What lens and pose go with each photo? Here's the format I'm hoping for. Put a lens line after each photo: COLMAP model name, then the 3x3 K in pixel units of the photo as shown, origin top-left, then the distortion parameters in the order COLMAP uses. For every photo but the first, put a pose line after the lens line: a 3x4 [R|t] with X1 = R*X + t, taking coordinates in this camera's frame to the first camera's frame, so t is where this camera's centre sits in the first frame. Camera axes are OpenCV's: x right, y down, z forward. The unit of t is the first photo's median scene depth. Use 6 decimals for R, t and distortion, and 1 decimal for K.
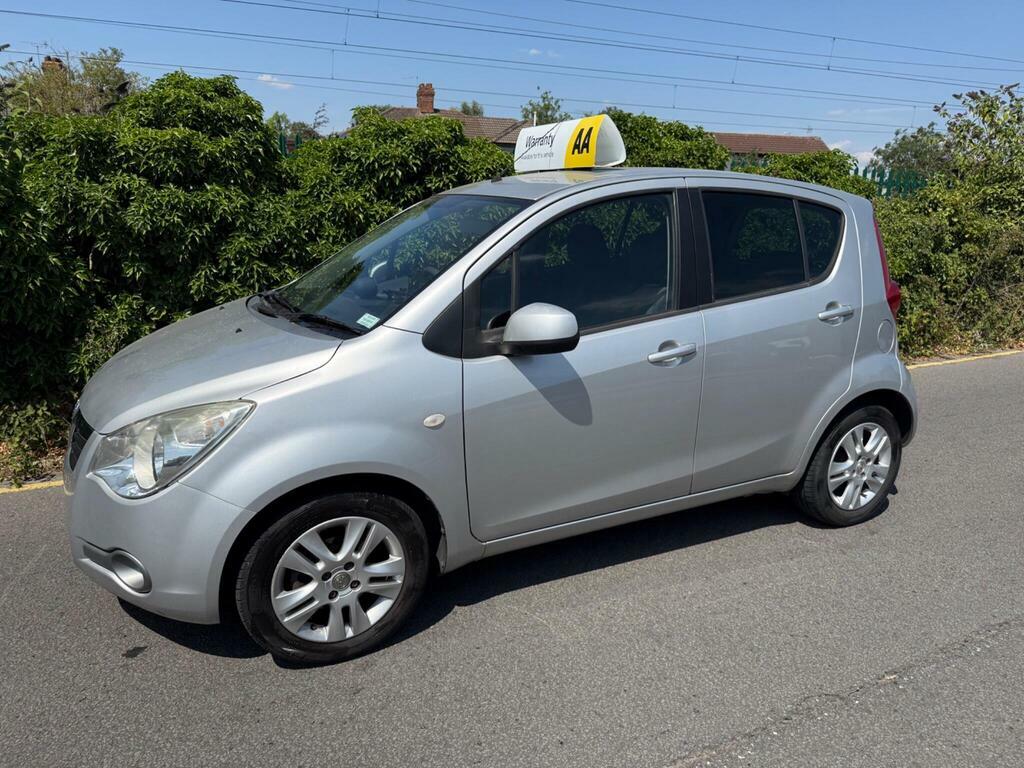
lens RADIAL K [[730.2, 0, 517.2], [0, 730.2, 376.9], [0, 0, 1]] dist [0.018230, -0.023958]
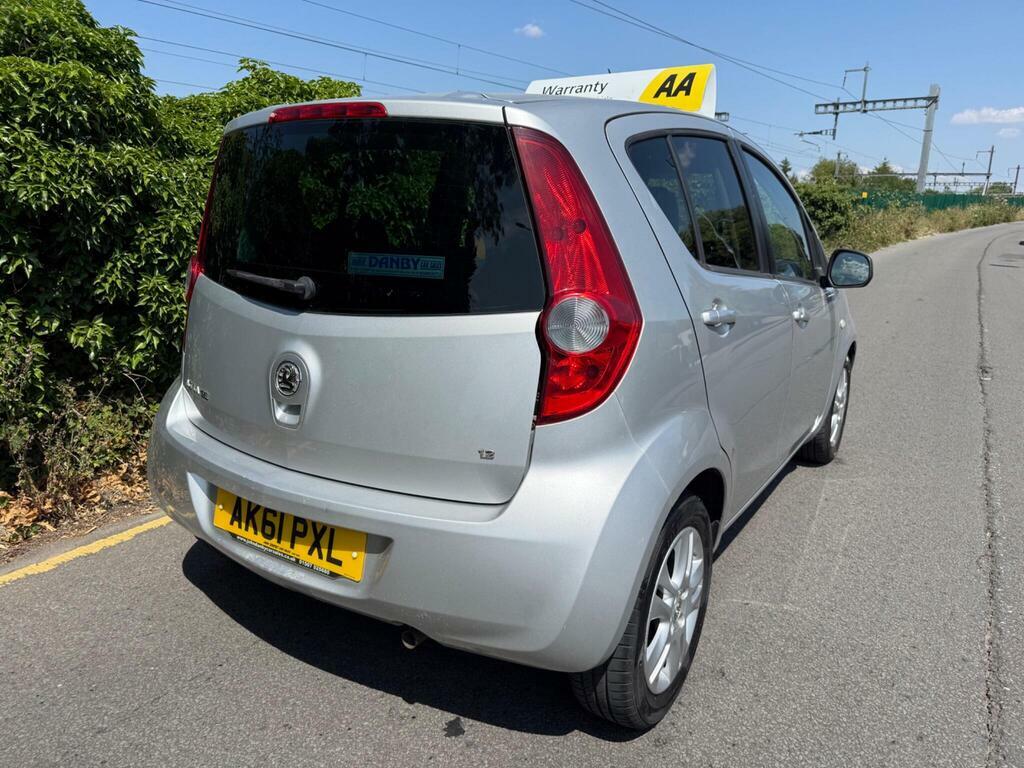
lens RADIAL K [[730.2, 0, 515.2], [0, 730.2, 386.2], [0, 0, 1]] dist [0.018230, -0.023958]
pose [[0.857116, -0.128455, 0.498851, -0.505279], [0.123119, 0.991427, 0.043754, -0.004558], [-0.500194, 0.023916, 0.865583, 0.182023]]
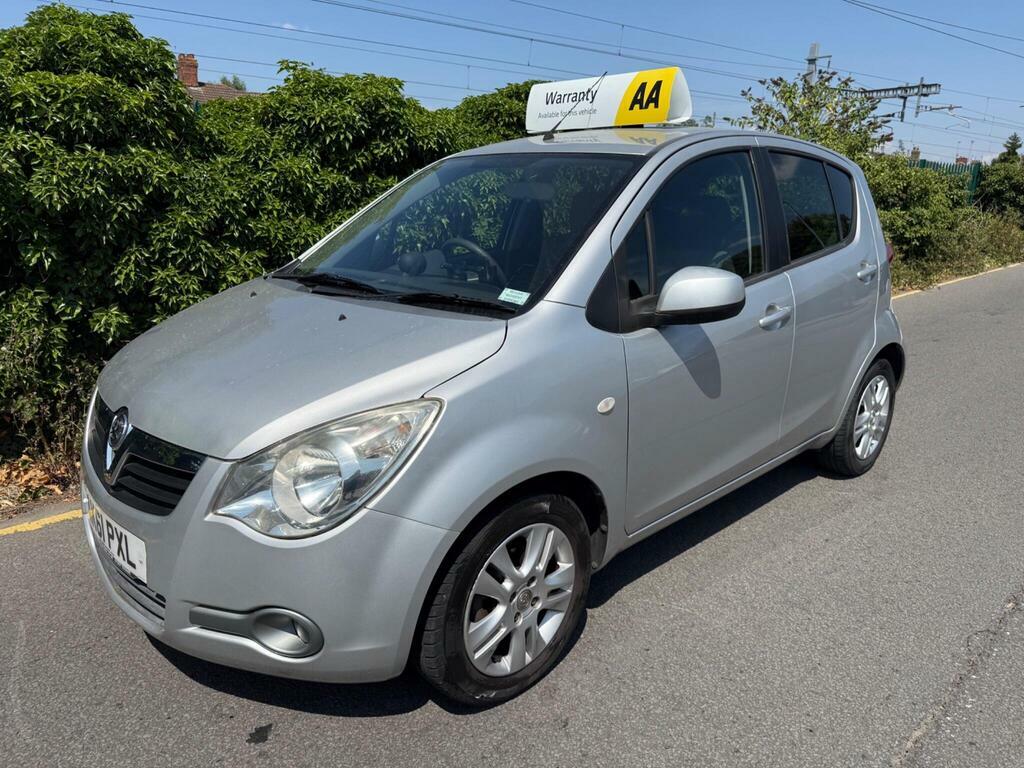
lens RADIAL K [[730.2, 0, 512.4], [0, 730.2, 385.5], [0, 0, 1]] dist [0.018230, -0.023958]
pose [[0.956971, -0.081736, 0.278436, -0.283767], [0.073048, 0.996467, 0.041453, -0.004718], [-0.280840, -0.019330, 0.959560, 0.113783]]
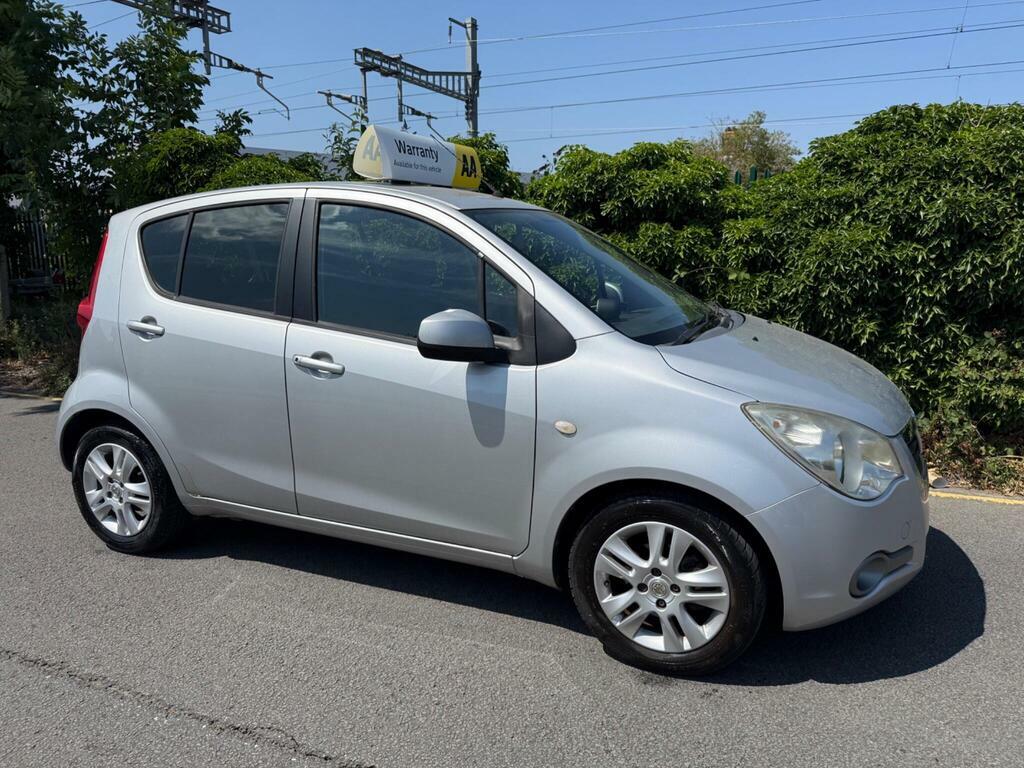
lens RADIAL K [[730.2, 0, 516.2], [0, 730.2, 382.1], [0, 0, 1]] dist [0.018230, -0.023958]
pose [[0.639674, 0.118328, -0.759483, 0.726360], [-0.162615, 0.986548, 0.016742, -0.033571], [0.751248, 0.112794, 0.650311, 0.338798]]
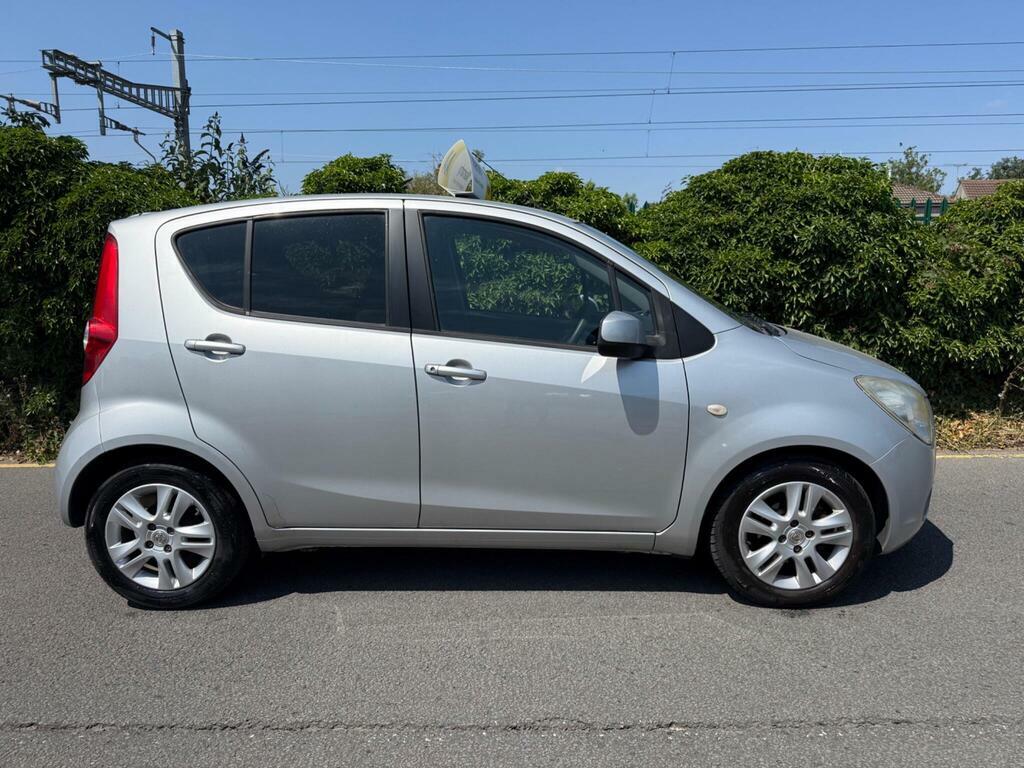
lens RADIAL K [[730.2, 0, 511.1], [0, 730.2, 387.2], [0, 0, 1]] dist [0.018230, -0.023958]
pose [[0.885623, 0.043804, -0.462334, 0.448309], [-0.082896, 0.994464, -0.064571, 0.046863], [0.456946, 0.095511, 0.884352, 0.056923]]
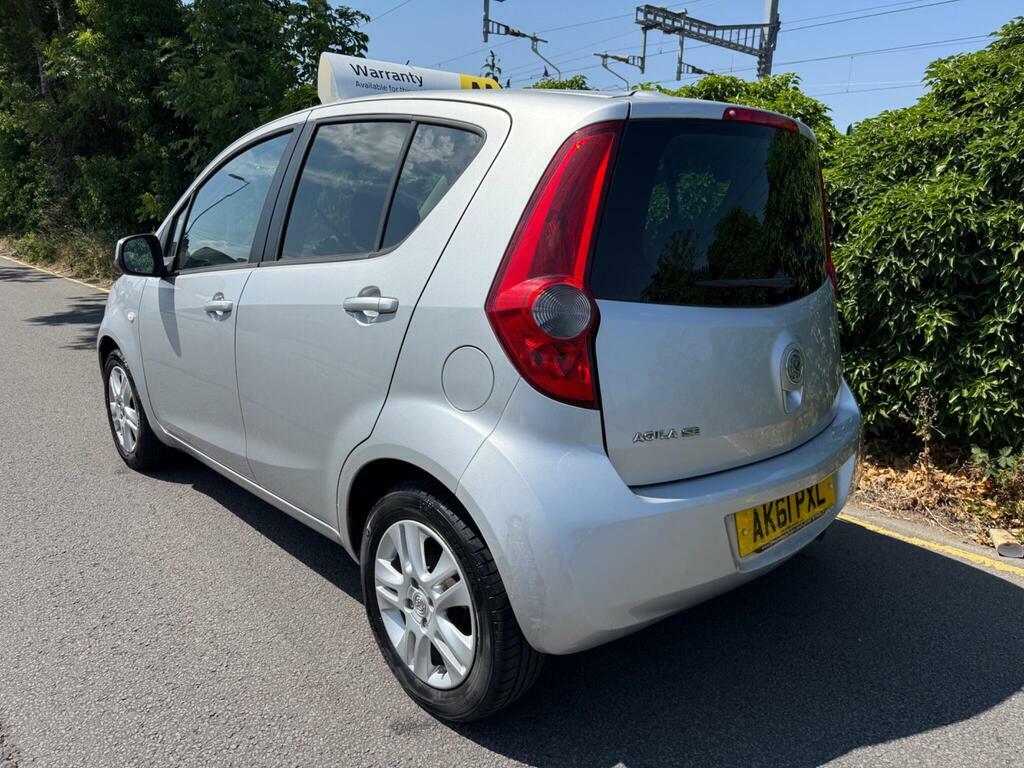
lens RADIAL K [[730.2, 0, 510.8], [0, 730.2, 388.2], [0, 0, 1]] dist [0.018230, -0.023958]
pose [[0.278045, 0.213455, -0.936551, 0.848315], [-0.244117, 0.958688, 0.146027, -0.111587], [0.929031, 0.188026, 0.318667, 0.757904]]
